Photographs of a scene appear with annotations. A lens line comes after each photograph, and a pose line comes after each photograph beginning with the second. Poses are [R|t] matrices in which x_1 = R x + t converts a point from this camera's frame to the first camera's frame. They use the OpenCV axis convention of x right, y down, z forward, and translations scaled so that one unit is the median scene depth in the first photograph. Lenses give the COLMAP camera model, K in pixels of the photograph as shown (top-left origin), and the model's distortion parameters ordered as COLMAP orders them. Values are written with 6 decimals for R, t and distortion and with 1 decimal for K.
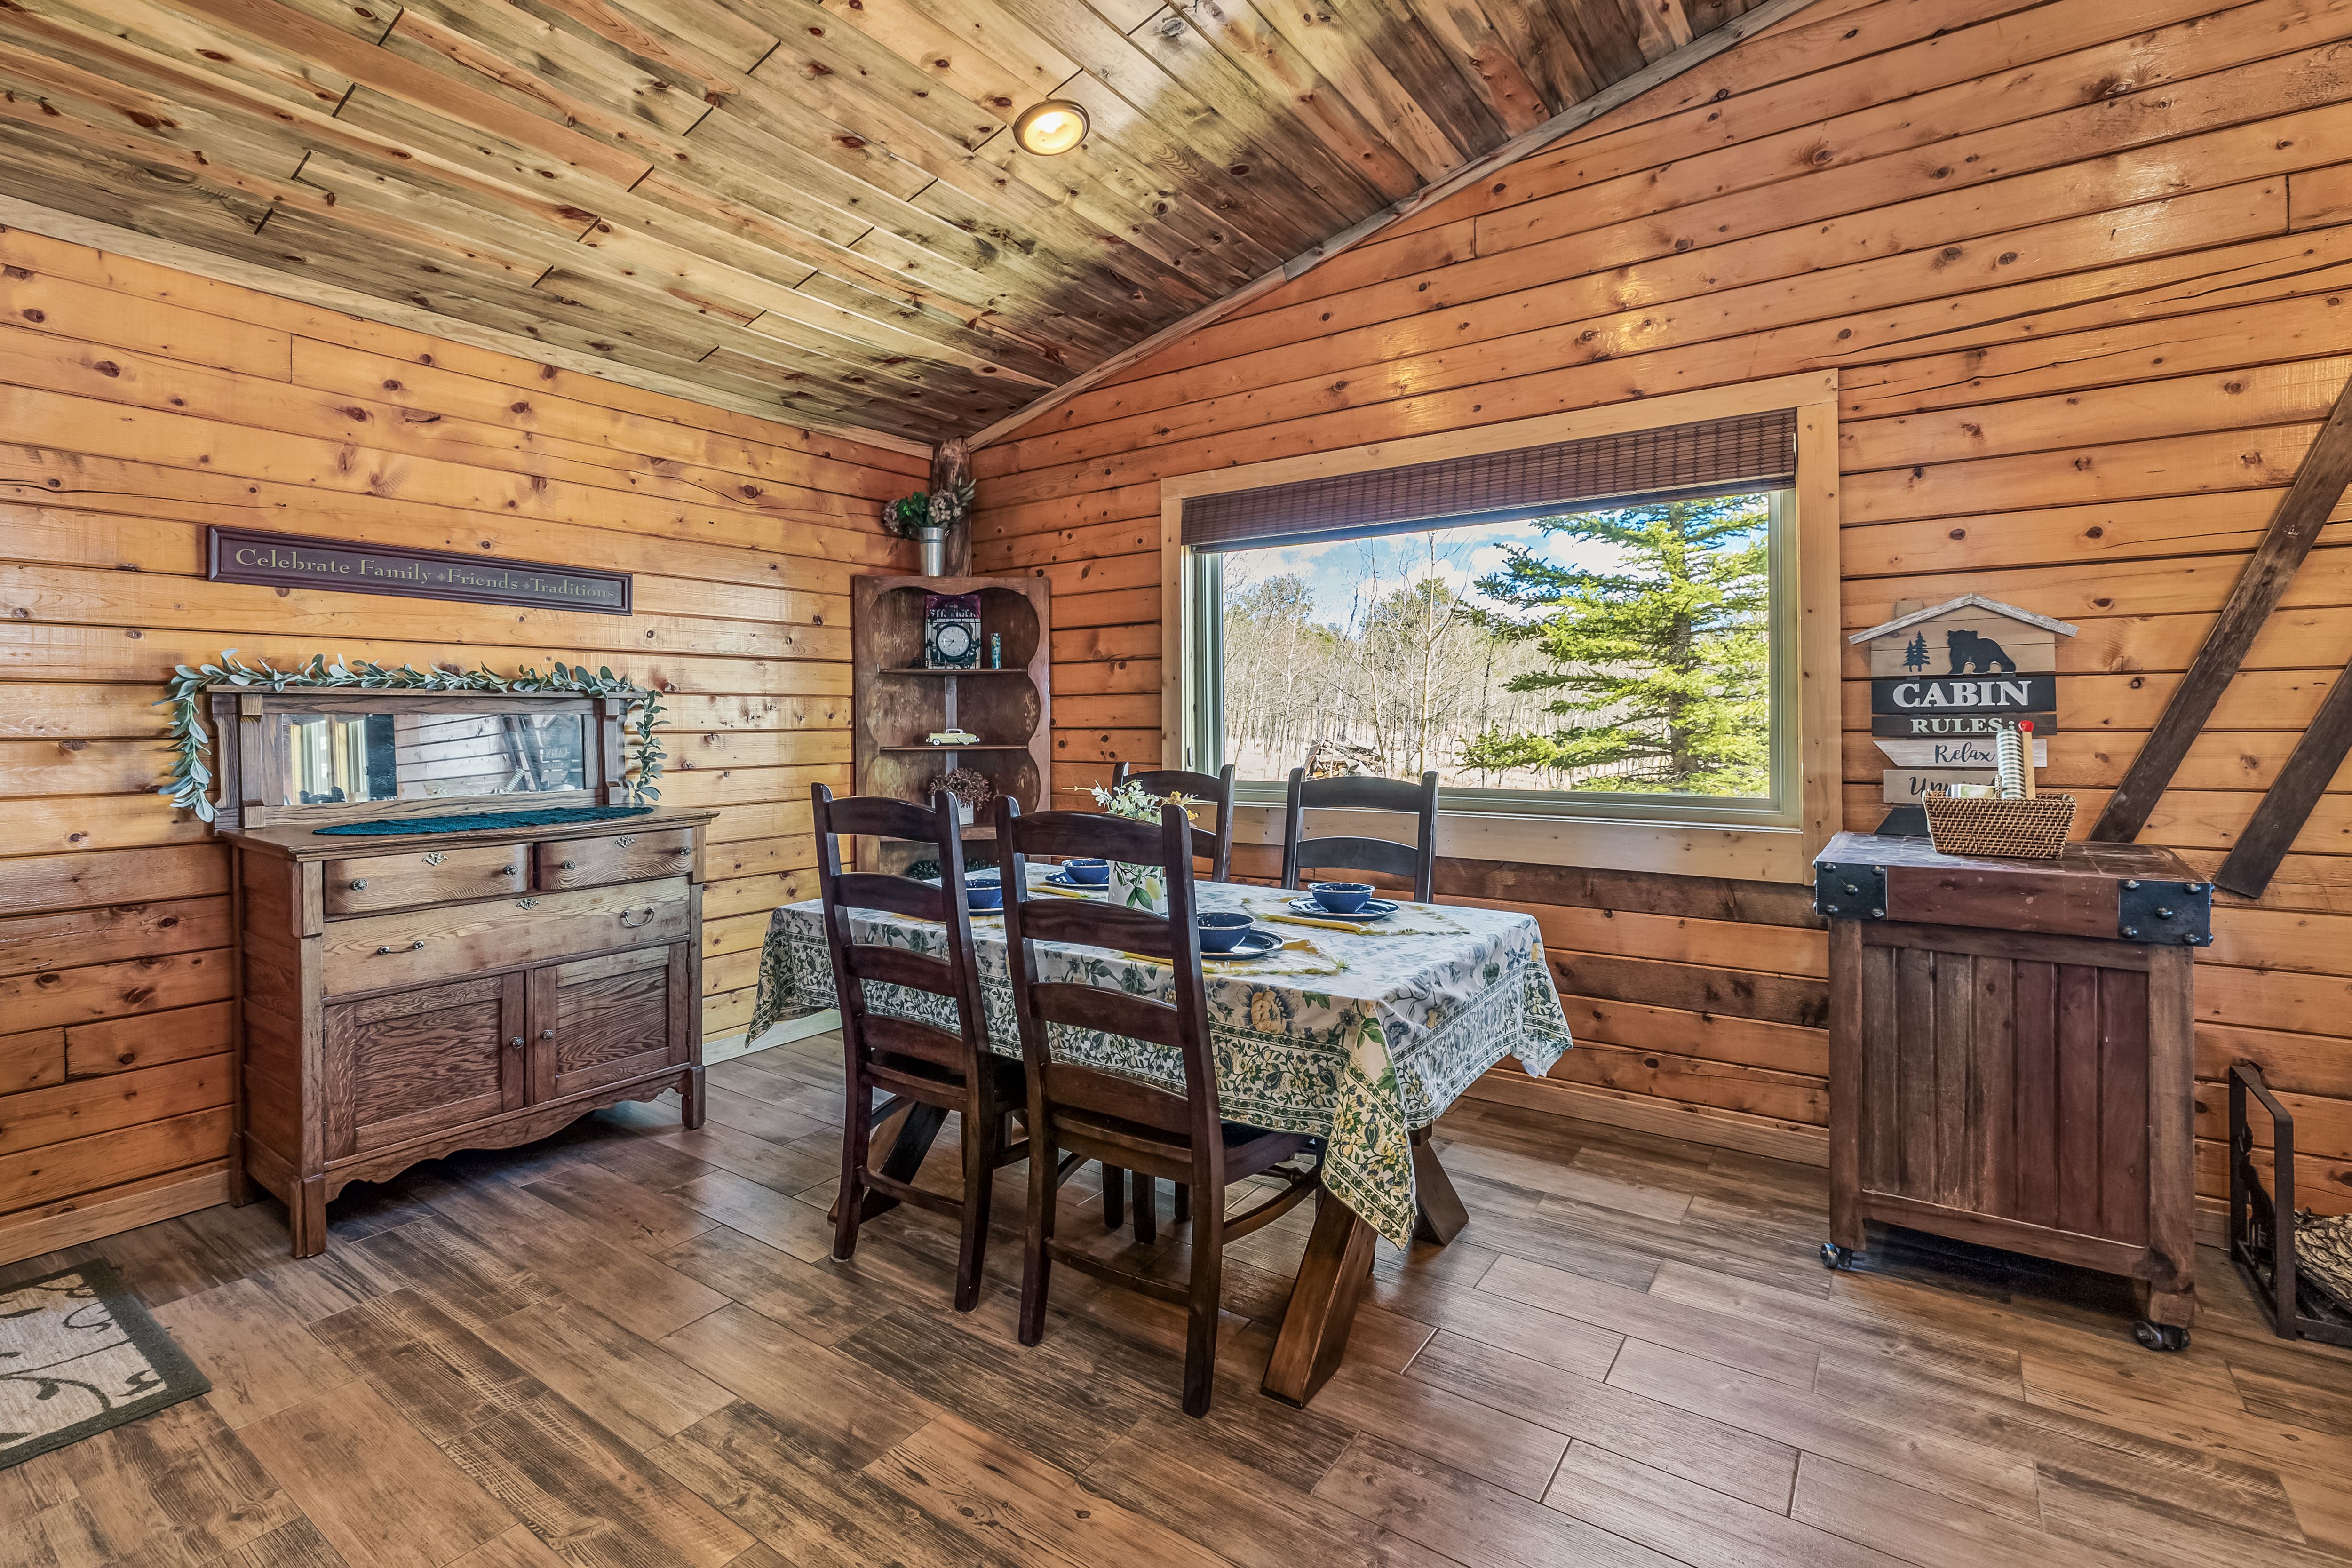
lens RADIAL K [[1081.6, 0, 1099.4], [0, 1081.6, 725.5], [0, 0, 1]] dist [-0.006000, 0.000339]
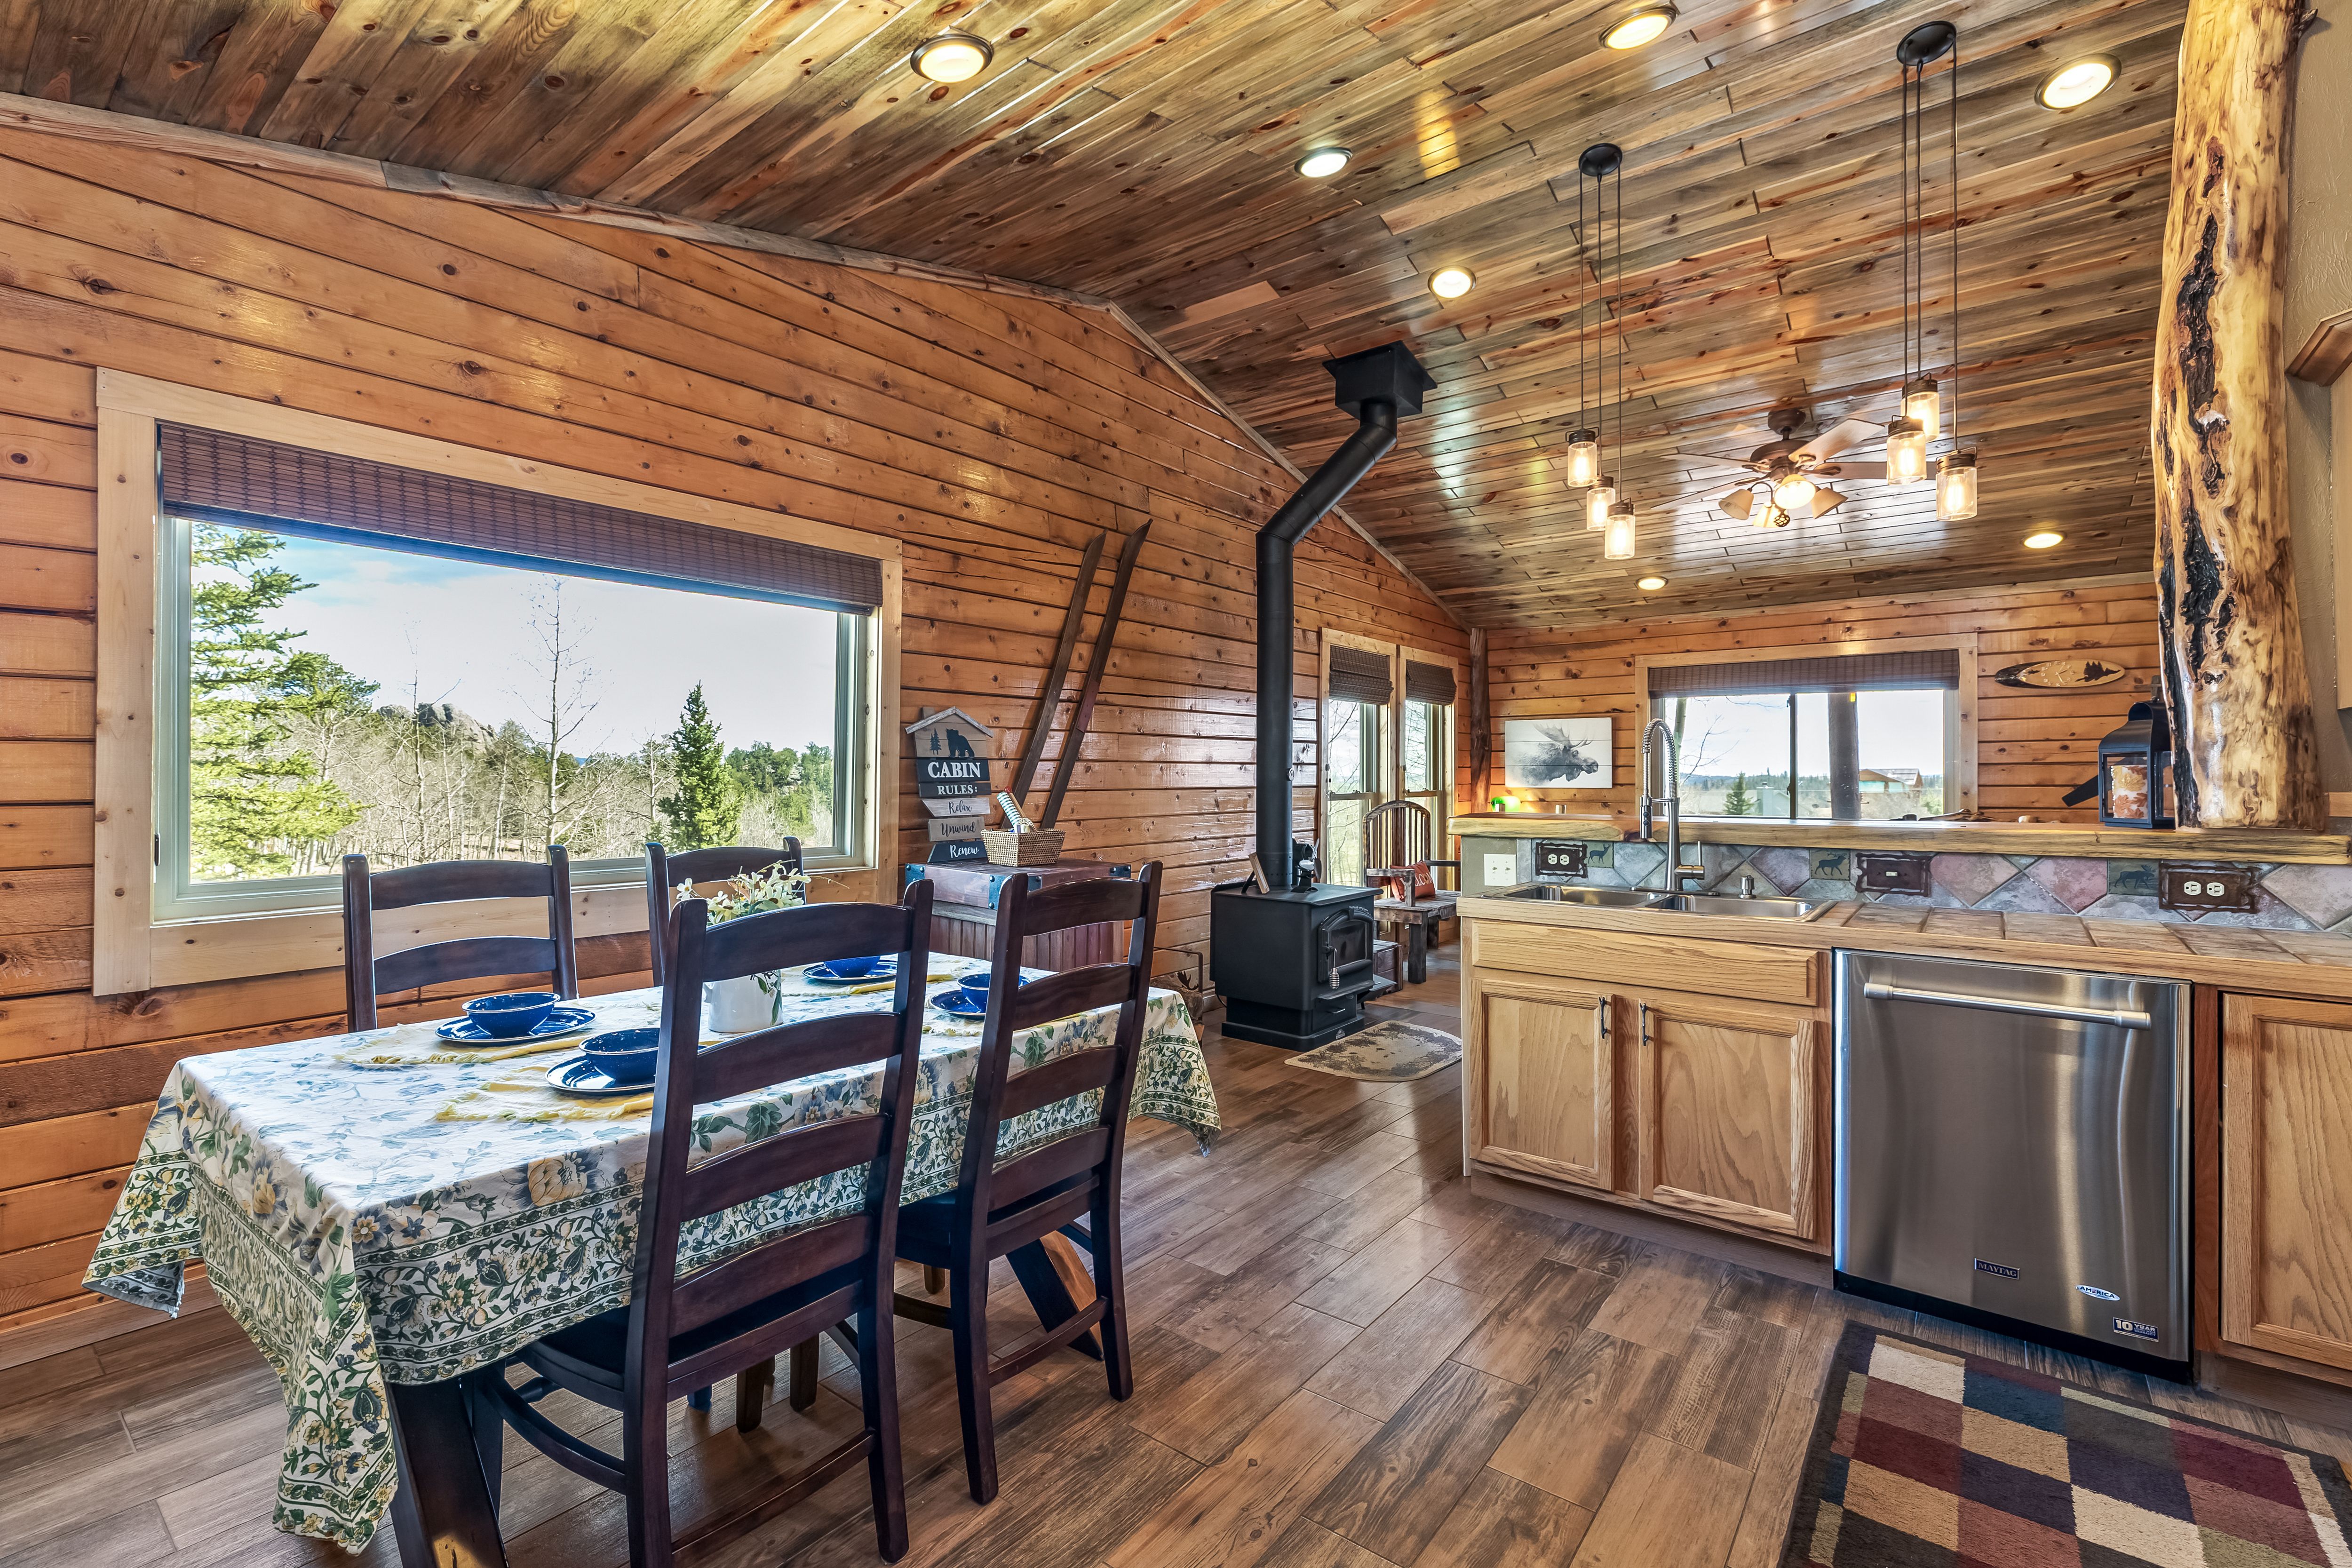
lens RADIAL K [[1019.7, 0, 1159.1], [0, 1019.7, 780.7], [0, 0, 1]] dist [-0.006658, 0.002489]
pose [[0.054354, 0.000550, 0.998522, -0.576217], [0.007489, 0.999971, -0.000958, -0.006292], [-0.998494, 0.007530, 0.054349, 0.529451]]
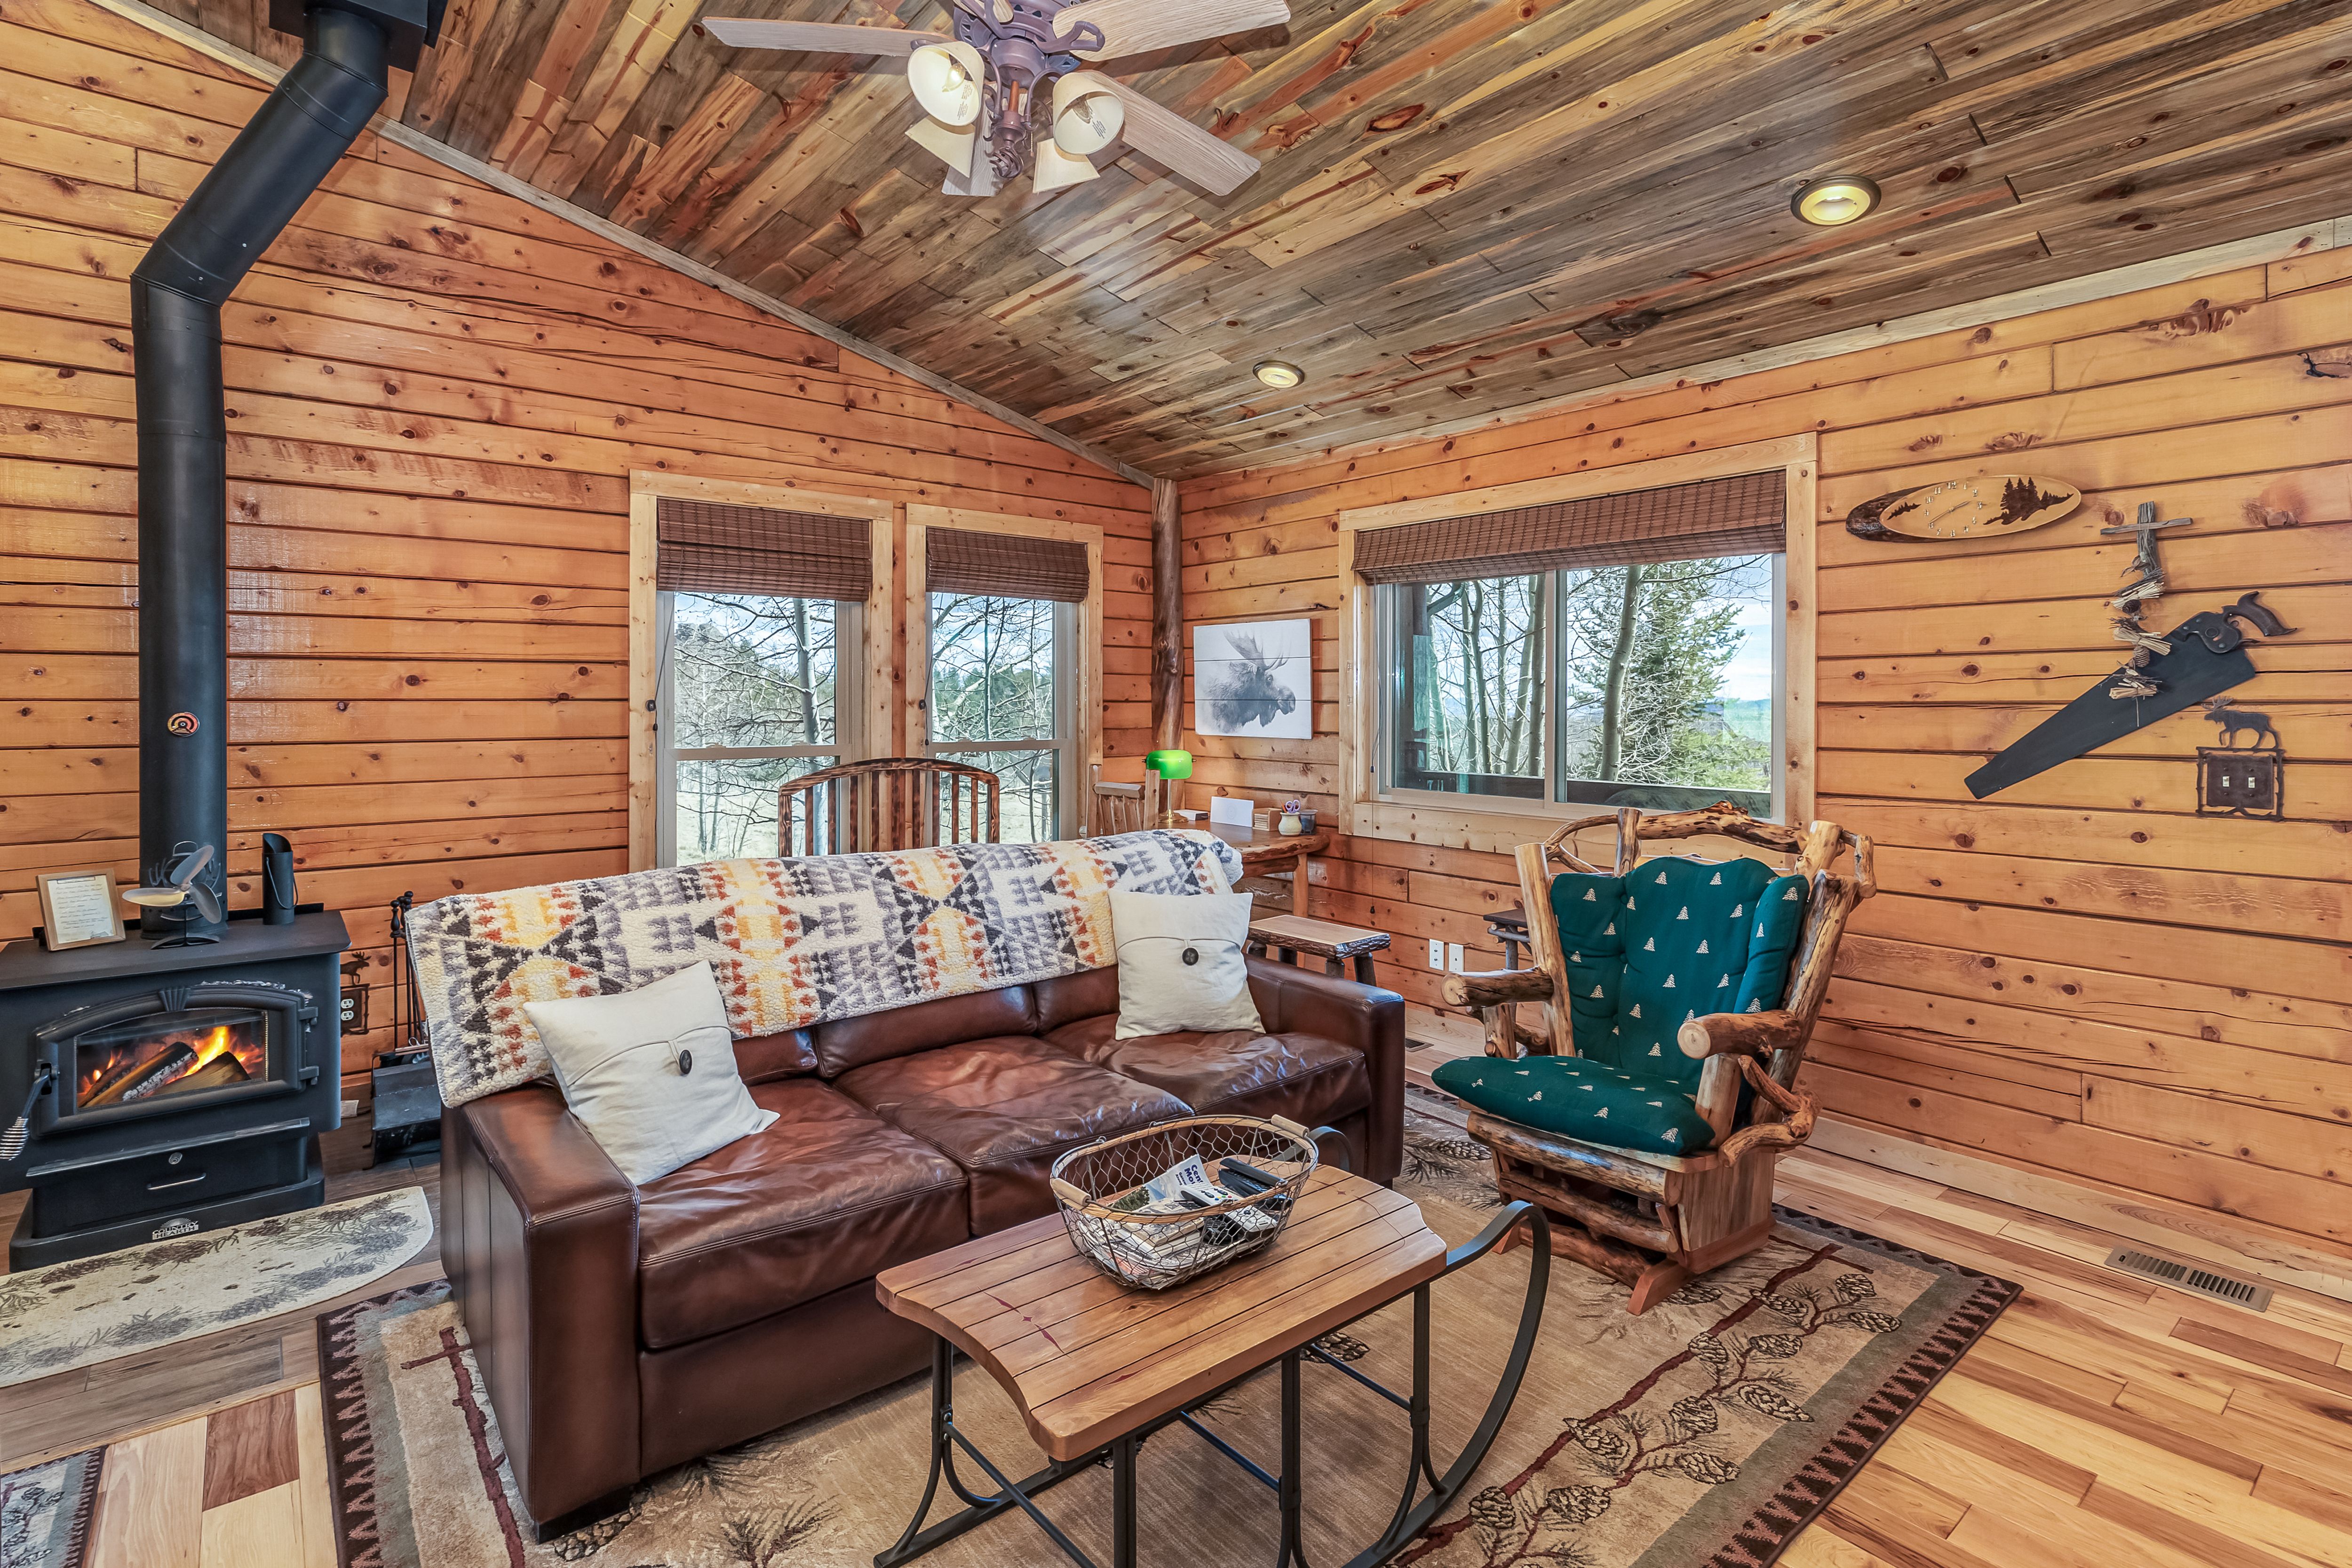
lens RADIAL K [[1151.7, 0, 1239.6], [0, 1151.7, 709.0], [0, 0, 1]] dist [0.000268, 0.001416]
pose [[0.234516, -0.001988, 0.972110, 0.272448], [0.003313, 0.999994, 0.001246, -0.026776], [-0.972107, 0.002929, 0.234522, -0.639236]]
